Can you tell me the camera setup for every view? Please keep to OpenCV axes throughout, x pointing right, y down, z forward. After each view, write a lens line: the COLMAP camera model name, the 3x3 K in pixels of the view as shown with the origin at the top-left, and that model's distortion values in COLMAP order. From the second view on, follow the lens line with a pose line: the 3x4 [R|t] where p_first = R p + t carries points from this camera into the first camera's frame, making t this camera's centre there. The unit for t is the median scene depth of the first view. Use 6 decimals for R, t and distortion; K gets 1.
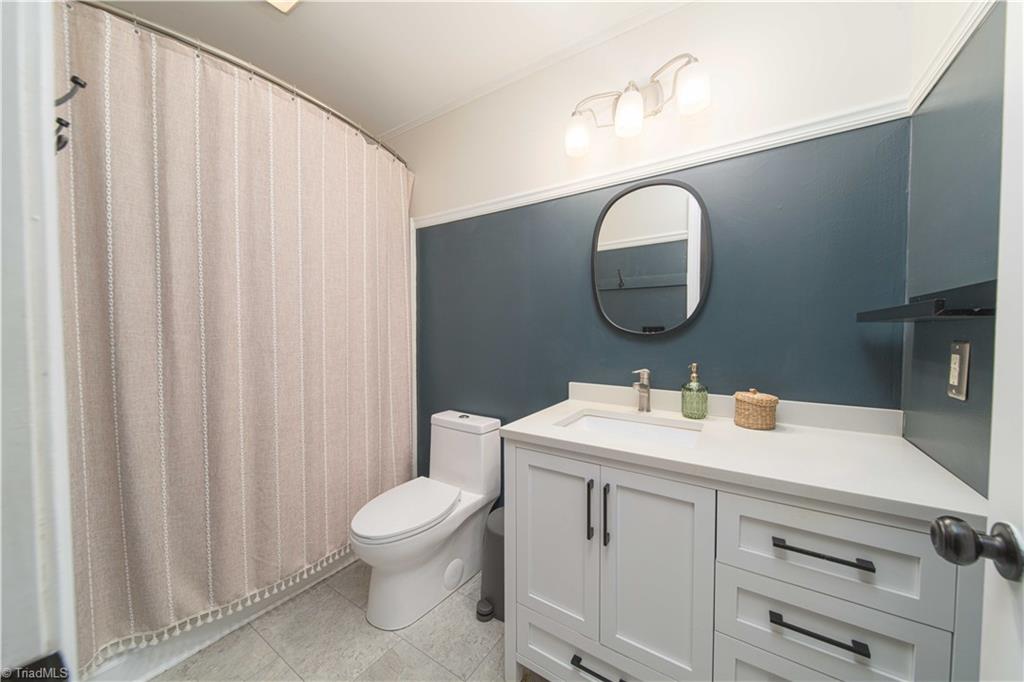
lens RADIAL K [[356.6, 0, 516.5], [0, 356.6, 341.0], [0, 0, 1]] dist [-0.000094, -0.000028]
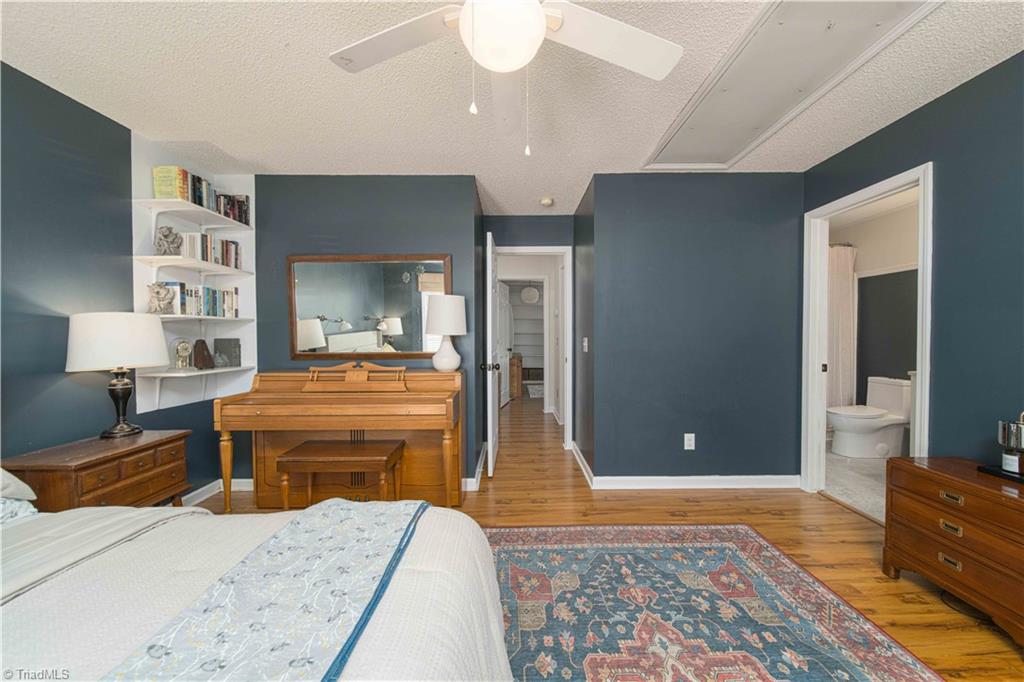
lens RADIAL K [[356.6, 0, 516.5], [0, 356.6, 341.0], [0, 0, 1]] dist [-0.000094, -0.000028]
pose [[0.549140, 0.015224, -0.835592, 0.326337], [-0.024388, 0.999700, 0.002186, 0.052500], [0.835375, 0.019178, 0.549346, -1.649956]]
